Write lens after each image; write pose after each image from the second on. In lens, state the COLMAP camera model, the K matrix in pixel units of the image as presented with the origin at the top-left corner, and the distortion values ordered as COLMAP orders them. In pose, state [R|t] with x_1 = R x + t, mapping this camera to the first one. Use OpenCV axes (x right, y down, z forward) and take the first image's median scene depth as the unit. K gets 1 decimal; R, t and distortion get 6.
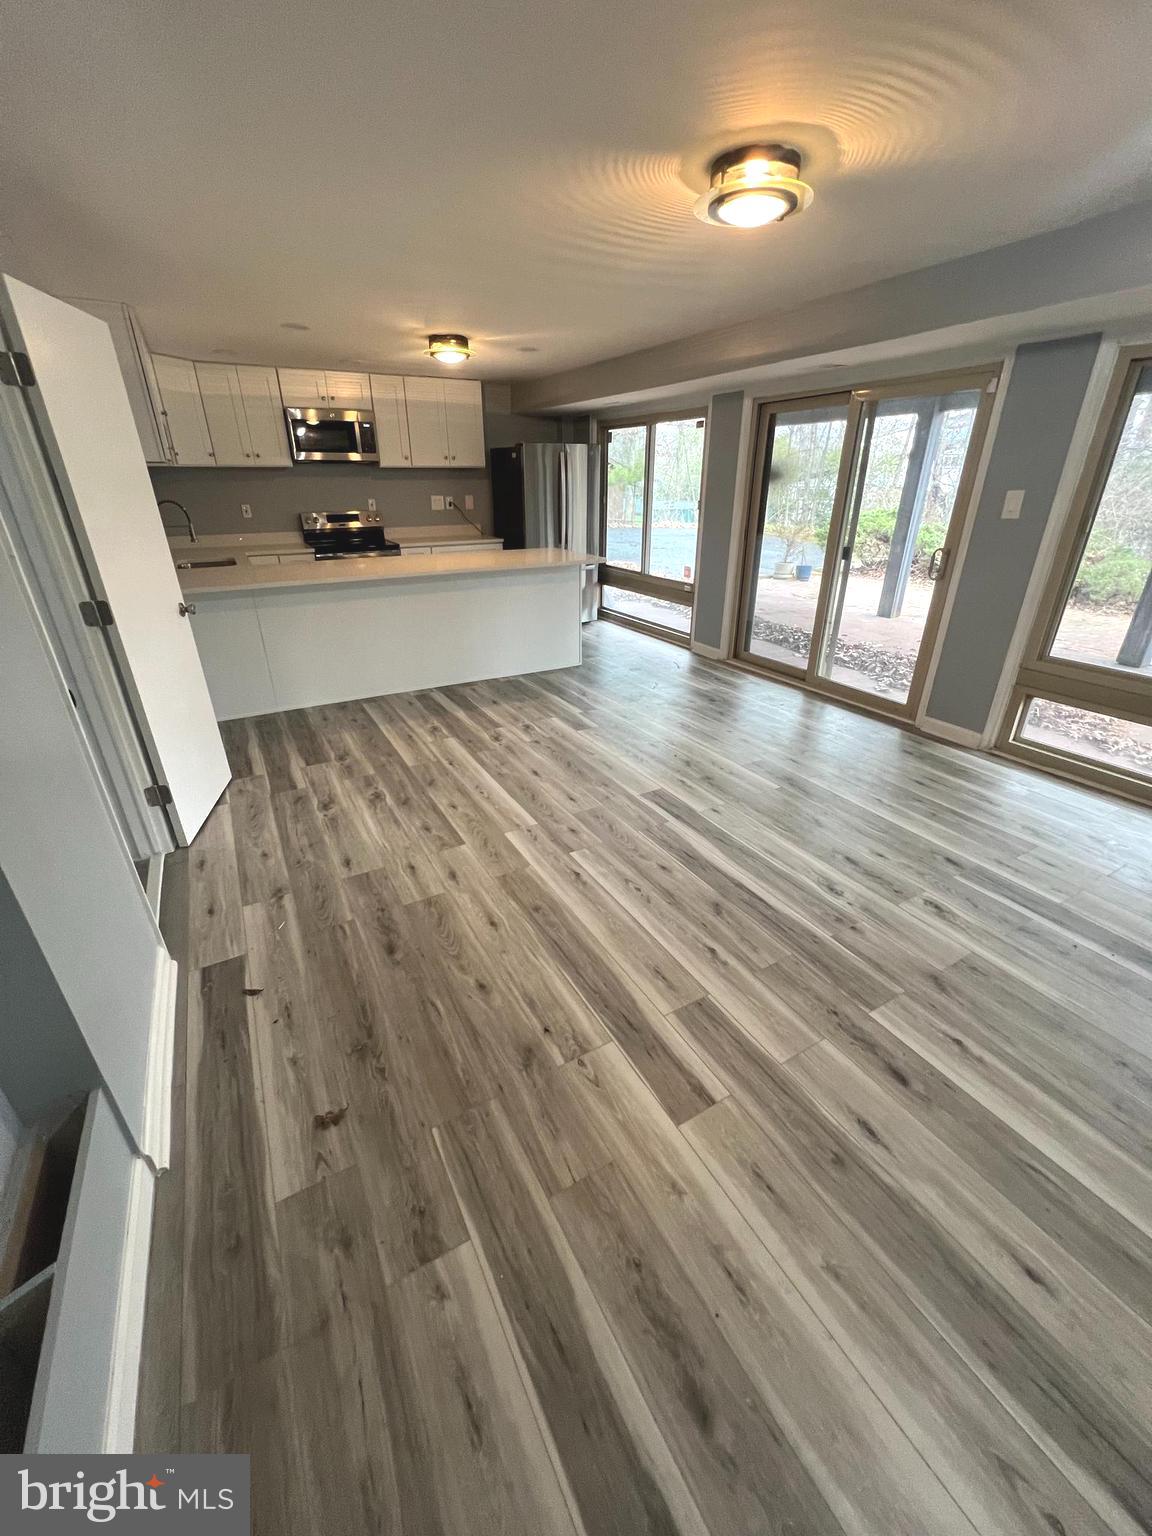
lens RADIAL K [[612.3, 0, 569.9], [0, 612.3, 762.8], [0, 0, 1]] dist [-0.000416, -0.000552]
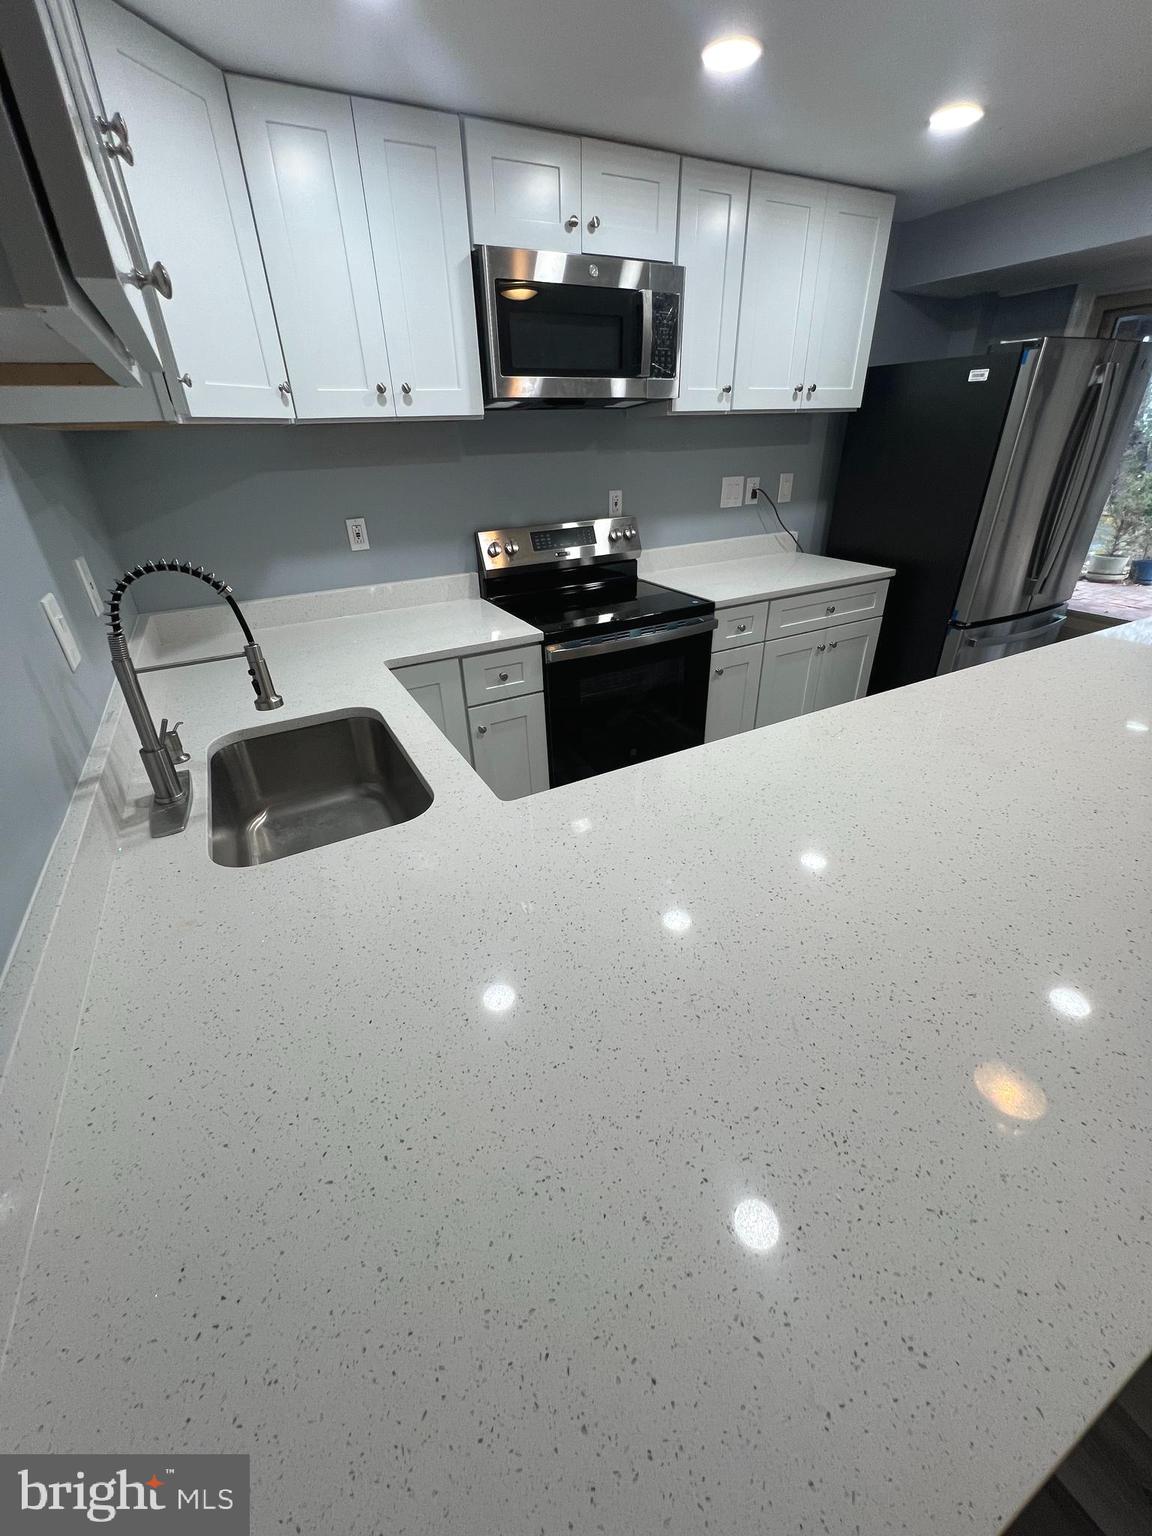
lens RADIAL K [[612.3, 0, 569.9], [0, 612.3, 762.8], [0, 0, 1]] dist [-0.000416, -0.000552]
pose [[0.999371, -0.017045, -0.031095, -0.369305], [0.018654, 0.998462, 0.052205, -0.272363], [0.030157, -0.052752, 0.998152, 0.575842]]
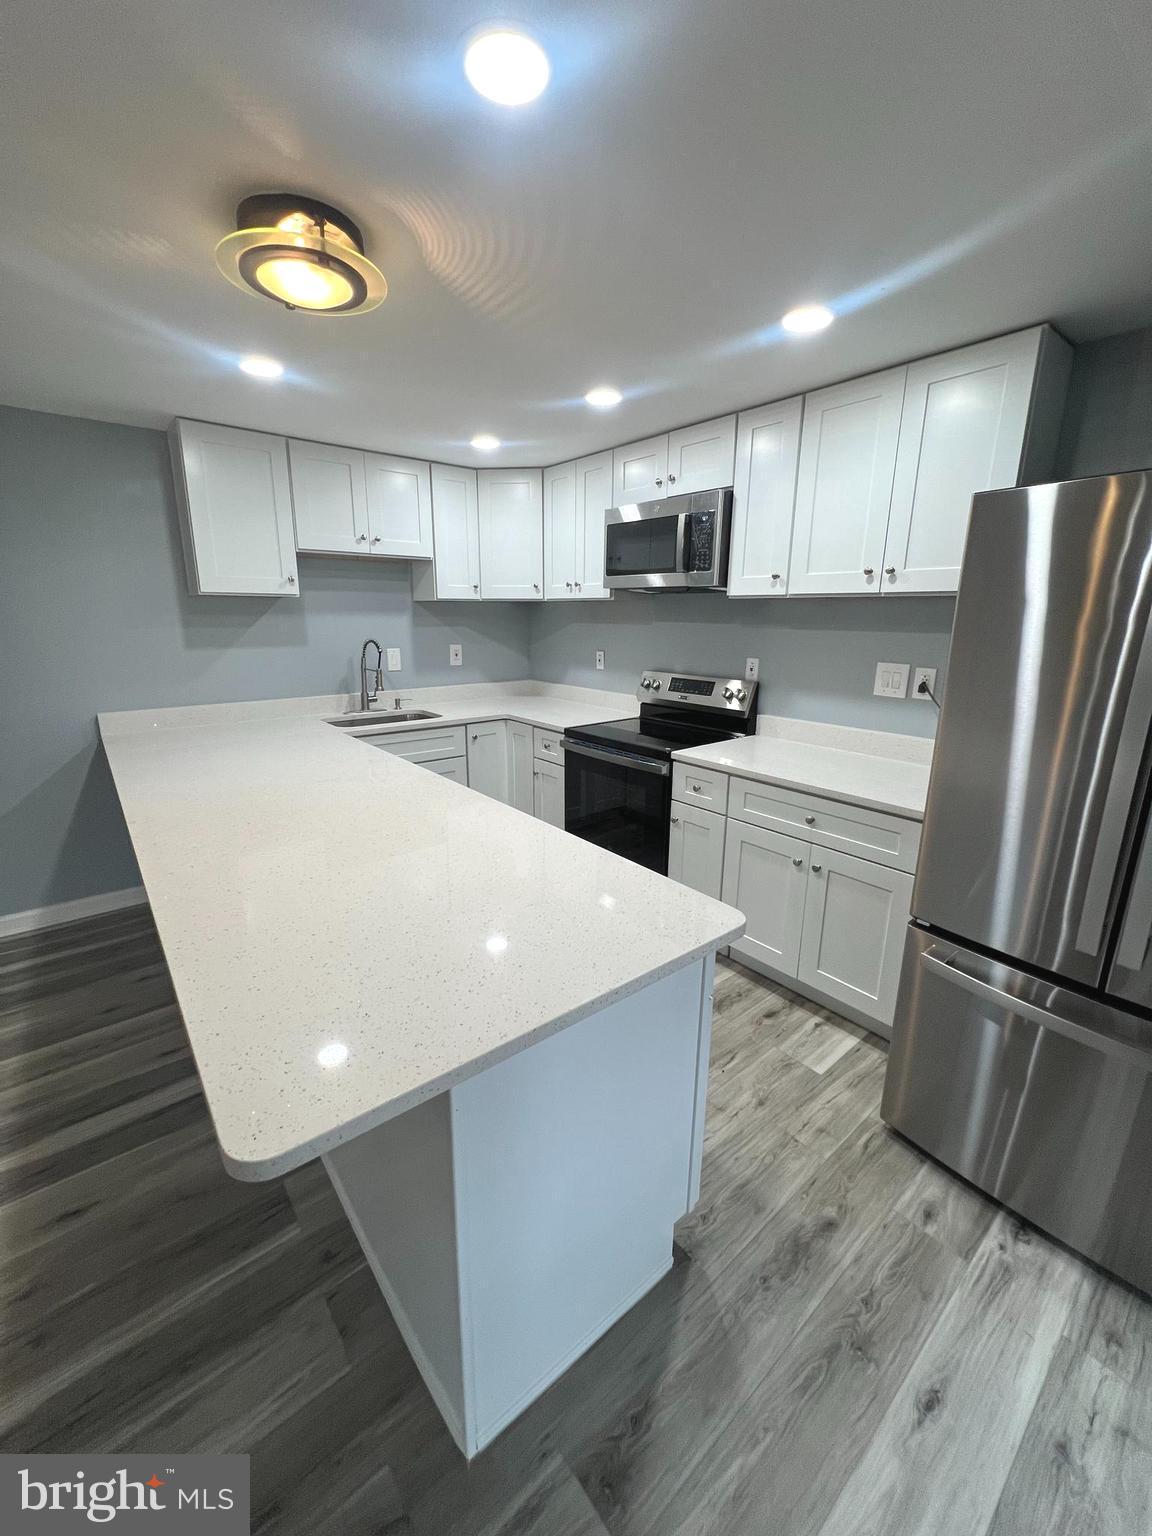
lens RADIAL K [[612.3, 0, 569.9], [0, 612.3, 762.8], [0, 0, 1]] dist [-0.000416, -0.000552]
pose [[0.177916, 0.240060, -0.954315, 0.154652], [-0.425376, 0.893261, 0.145397, -0.387524], [0.887356, 0.380075, 0.261041, 0.820047]]
